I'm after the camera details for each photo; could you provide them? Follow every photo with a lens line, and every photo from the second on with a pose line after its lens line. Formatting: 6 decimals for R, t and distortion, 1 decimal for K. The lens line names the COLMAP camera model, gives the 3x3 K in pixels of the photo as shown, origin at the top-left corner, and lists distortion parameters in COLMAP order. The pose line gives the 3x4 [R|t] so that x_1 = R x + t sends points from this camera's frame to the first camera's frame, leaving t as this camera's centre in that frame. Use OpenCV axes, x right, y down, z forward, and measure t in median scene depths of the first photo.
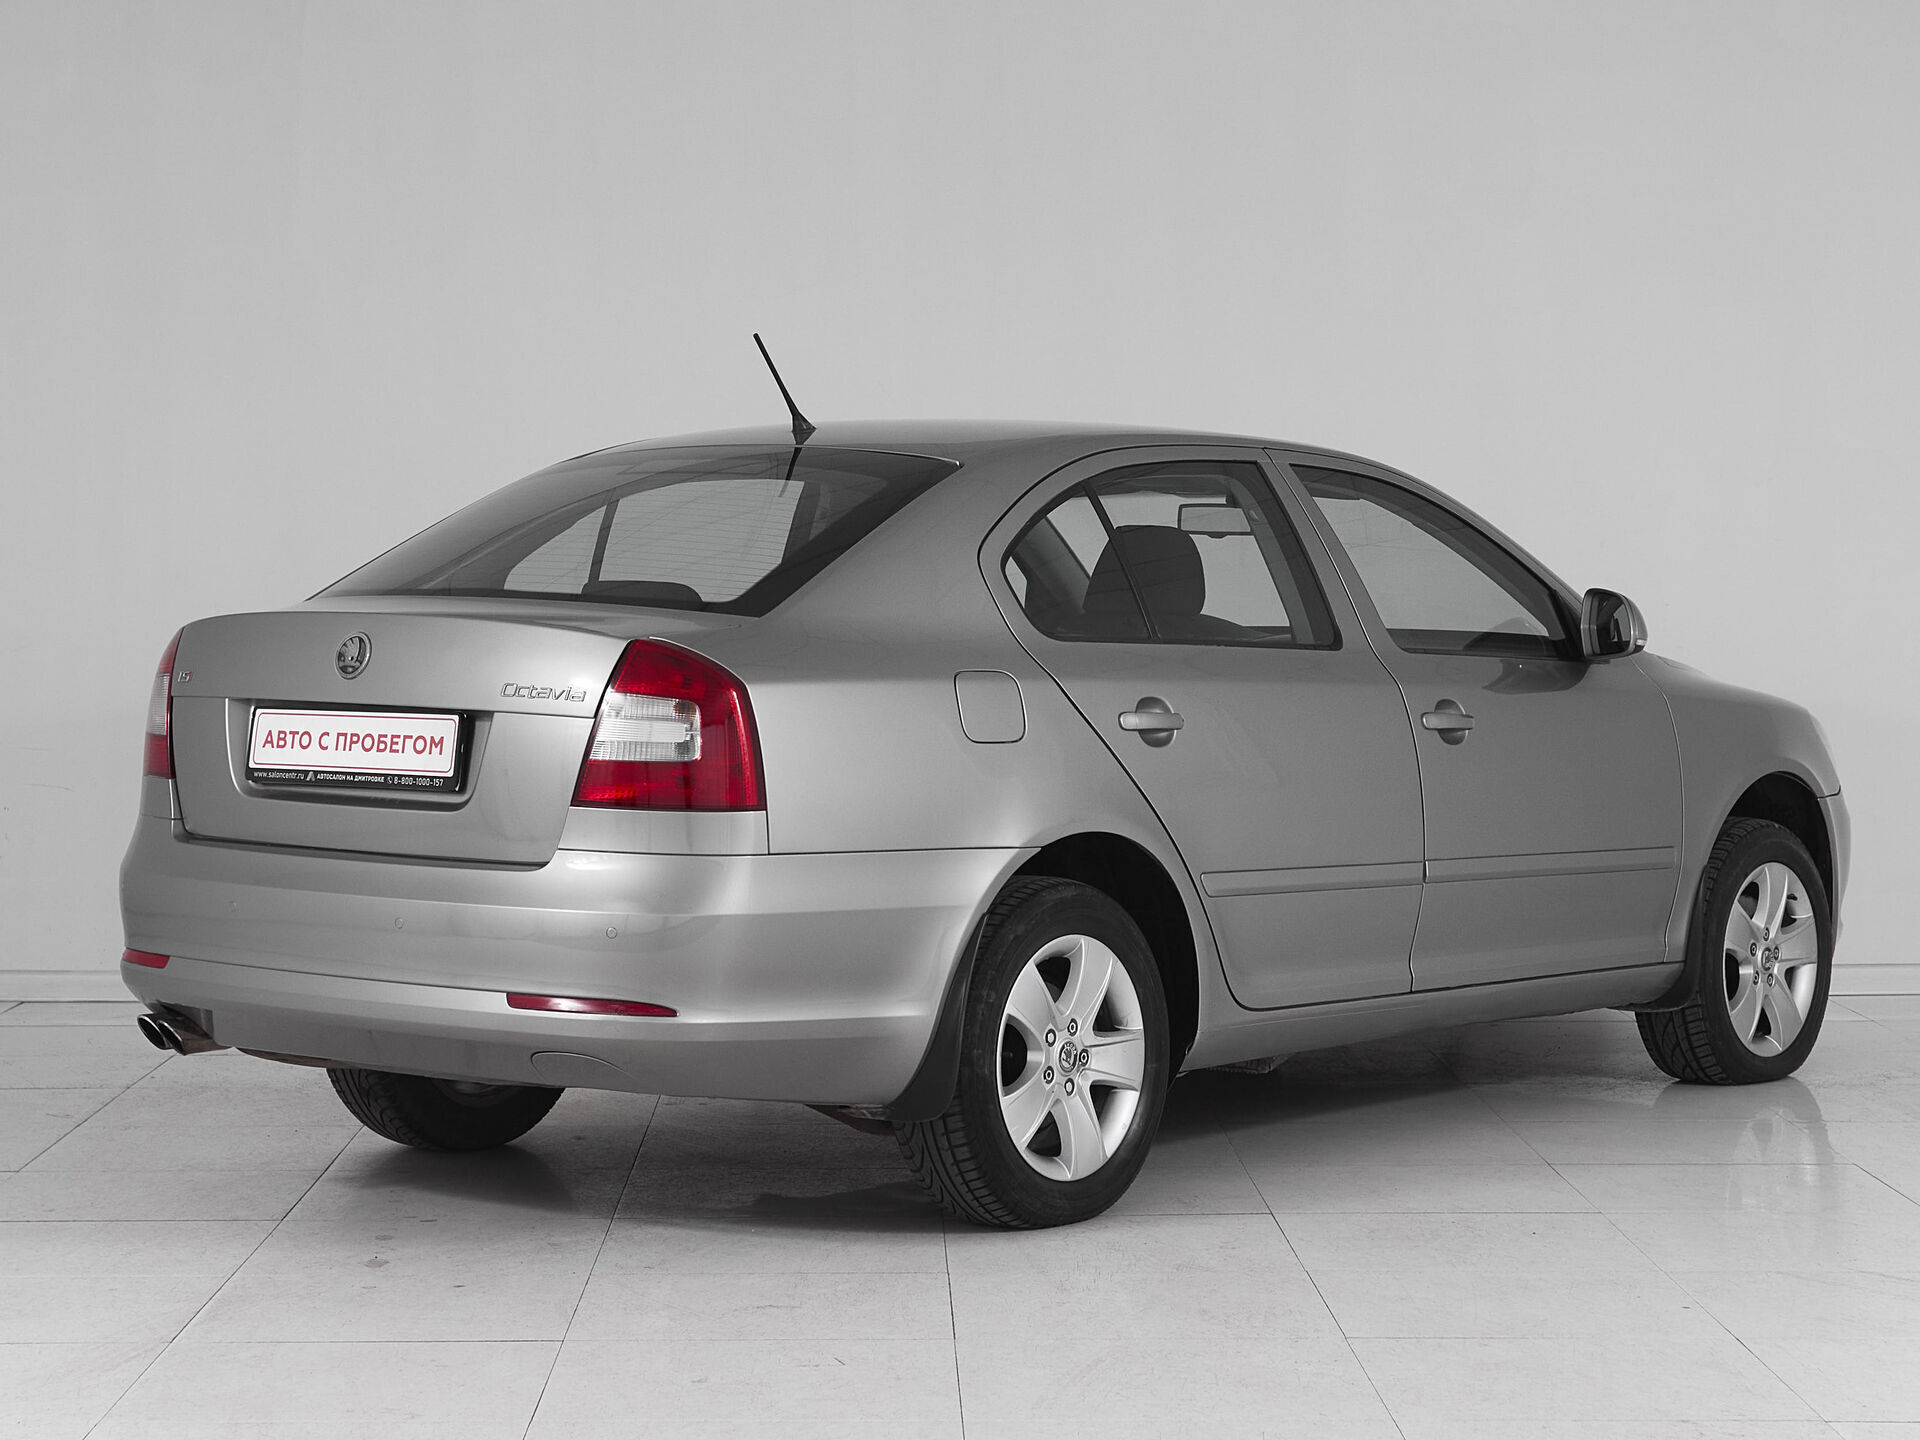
lens RADIAL K [[2149.4, 0, 960.0], [0, 2149.4, 720.0], [0, 0, 1]] dist [0.000603, -0.012297]
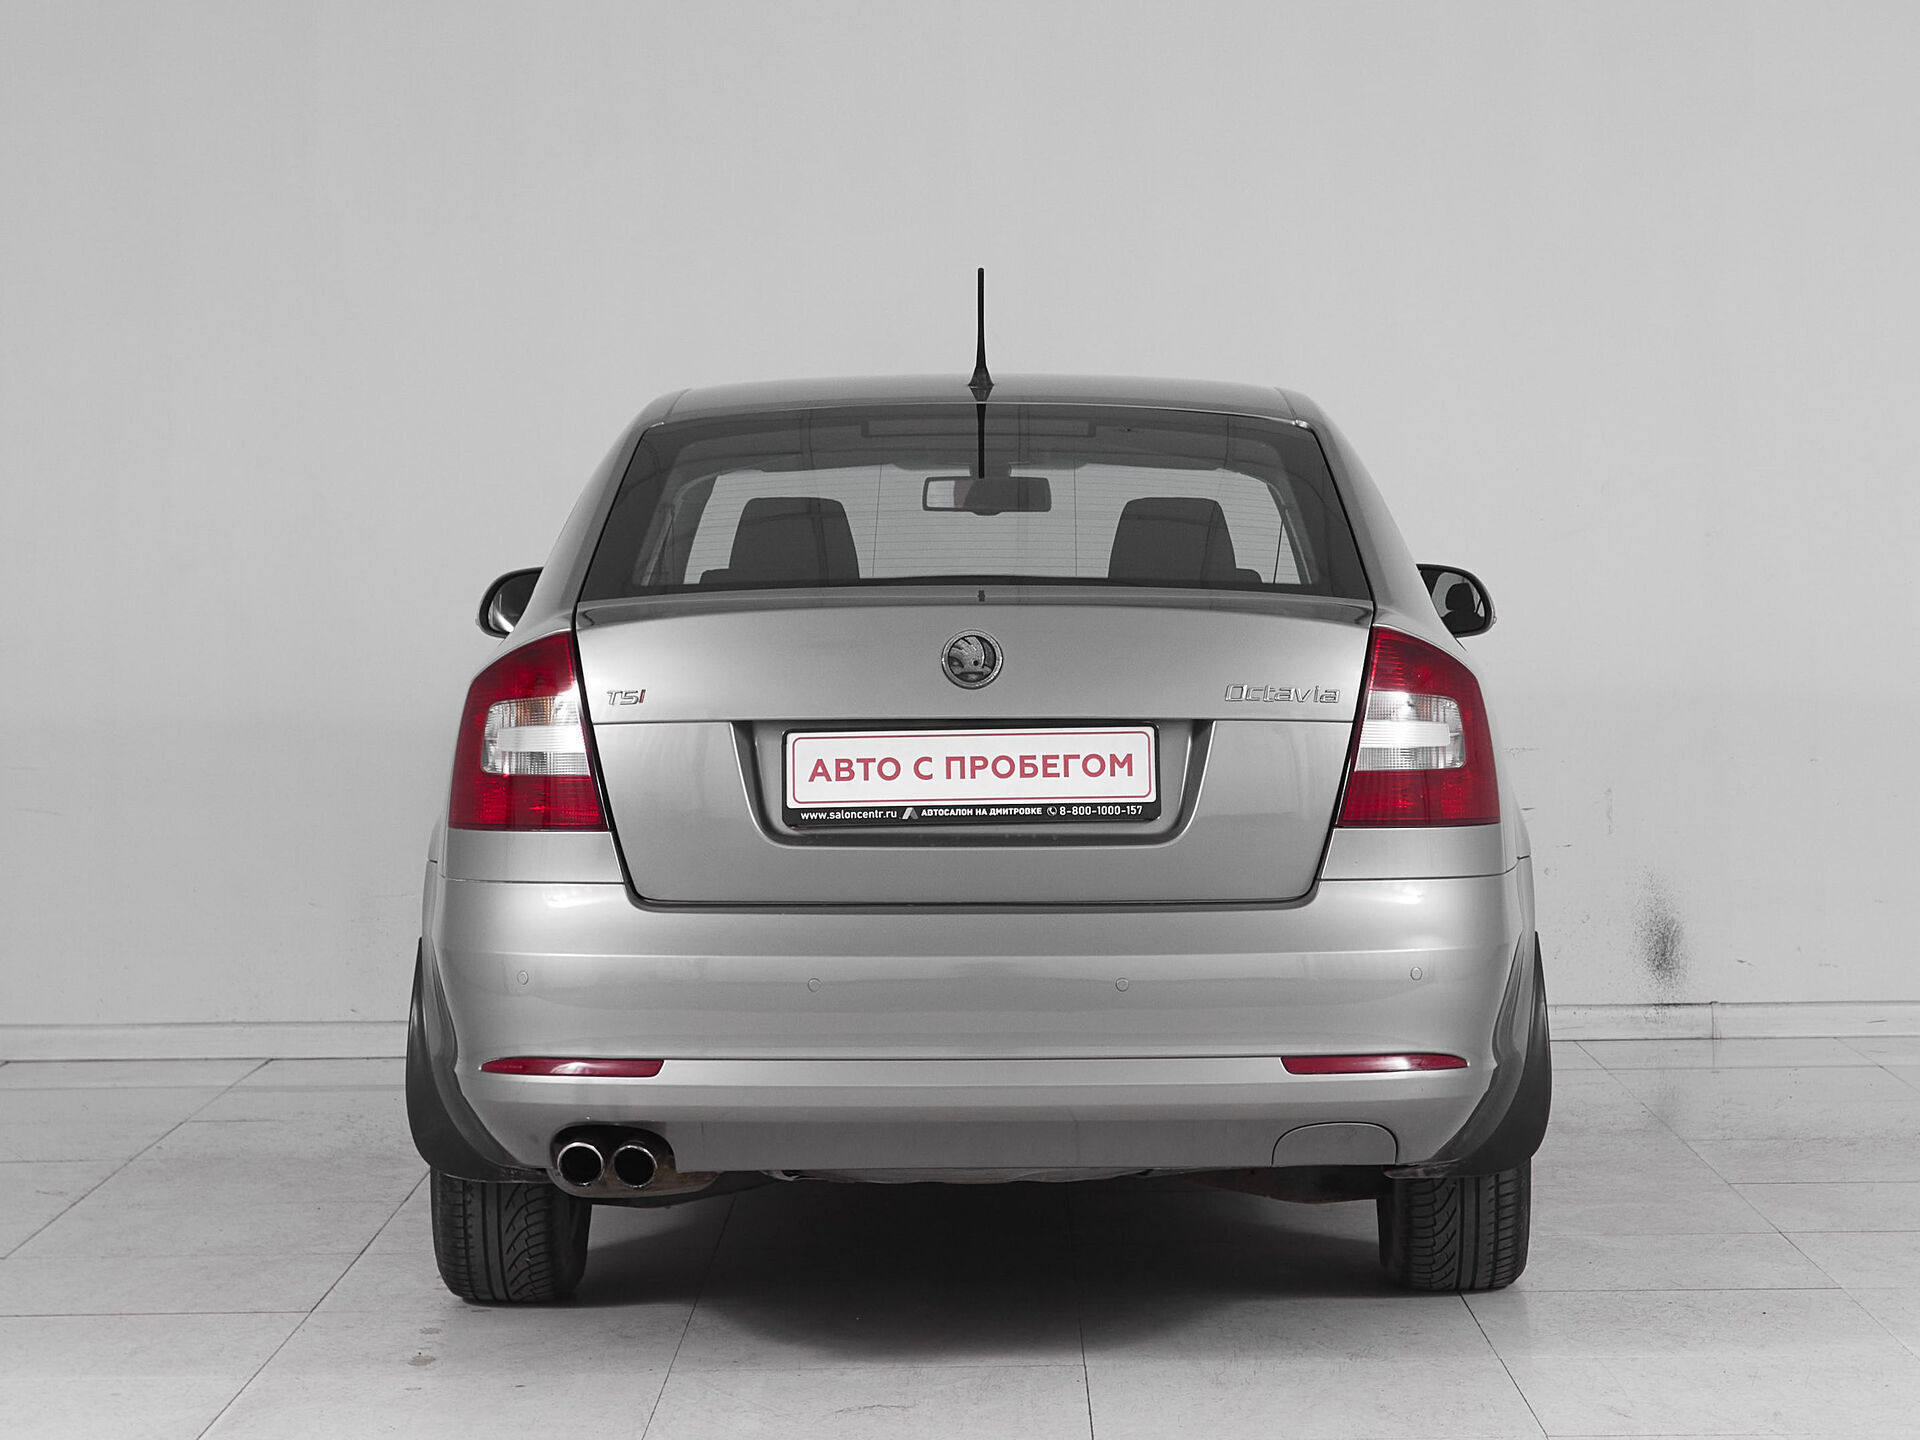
lens RADIAL K [[2149.4, 0, 960.0], [0, 2149.4, 720.0], [0, 0, 1]] dist [0.000603, -0.012297]
pose [[0.928169, -0.049558, 0.368843, -0.590281], [0.046251, 0.998771, 0.017809, -0.022243], [-0.369273, 0.000530, 0.929321, 0.258832]]
